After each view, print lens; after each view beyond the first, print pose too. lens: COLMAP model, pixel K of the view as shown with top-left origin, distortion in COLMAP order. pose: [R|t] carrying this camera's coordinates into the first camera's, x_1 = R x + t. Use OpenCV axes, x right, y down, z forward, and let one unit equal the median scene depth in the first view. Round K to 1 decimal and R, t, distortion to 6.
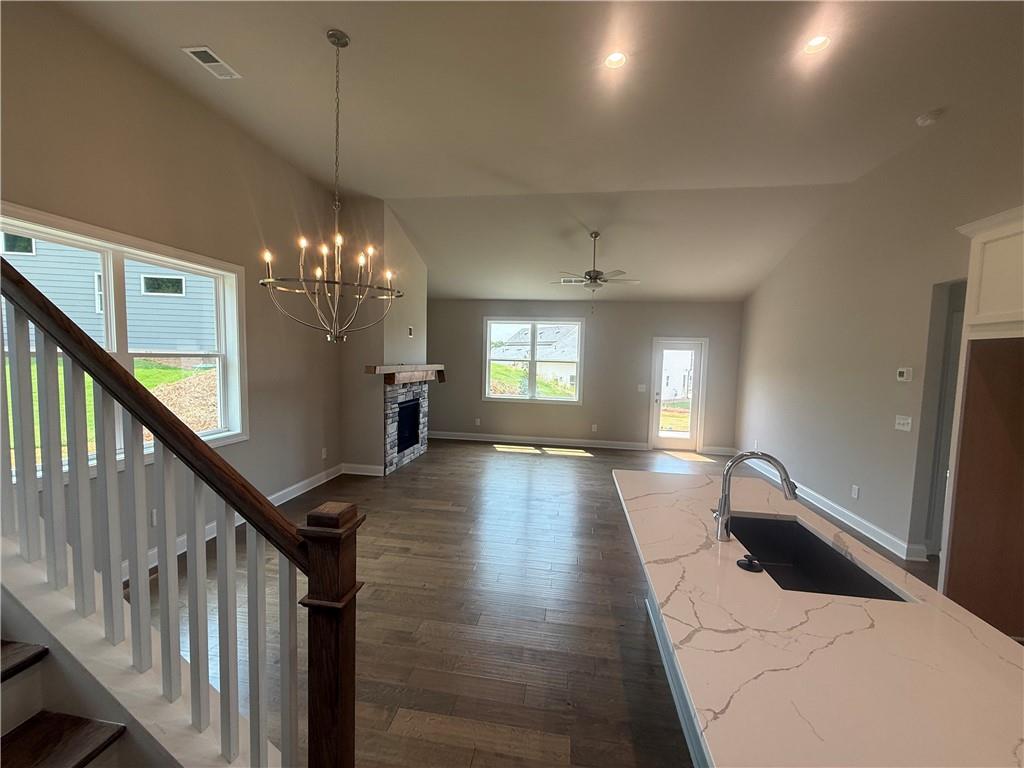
lens RADIAL K [[406.9, 0, 518.4], [0, 406.9, 385.4], [0, 0, 1]] dist [0.000099, 0.000348]
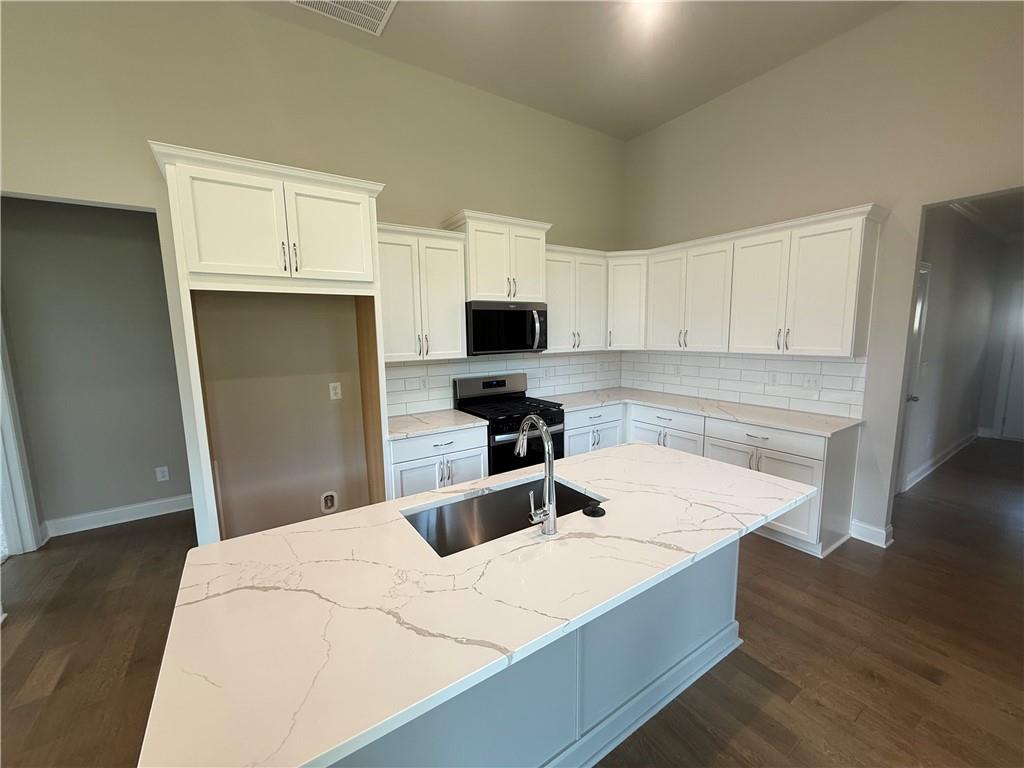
lens RADIAL K [[406.9, 0, 513.0], [0, 406.9, 385.9], [0, 0, 1]] dist [0.000099, 0.000348]
pose [[-0.662175, -0.119133, 0.739819, -0.004359], [0.047400, 0.978645, 0.200017, -0.019814], [-0.747849, 0.167513, -0.642387, 0.413287]]
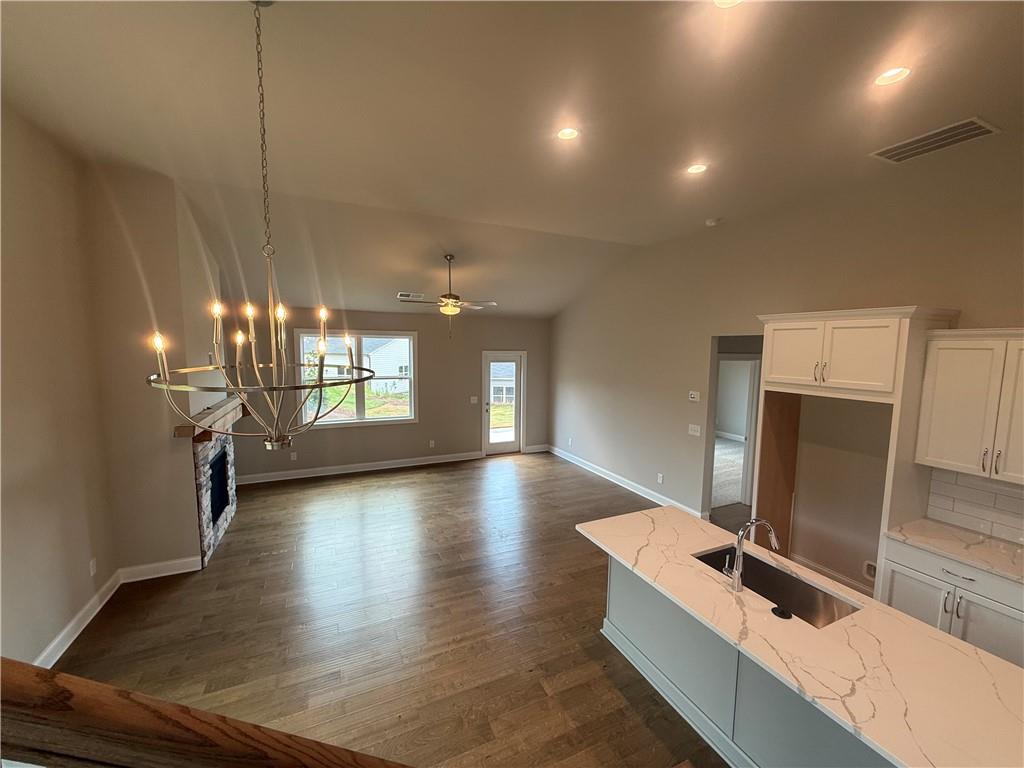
lens RADIAL K [[406.9, 0, 514.0], [0, 406.9, 382.6], [0, 0, 1]] dist [0.000099, 0.000348]
pose [[0.838989, -0.065905, 0.540143, -0.199795], [0.045885, 0.997672, 0.050457, -0.100080], [-0.542210, -0.017548, 0.840060, 0.084892]]
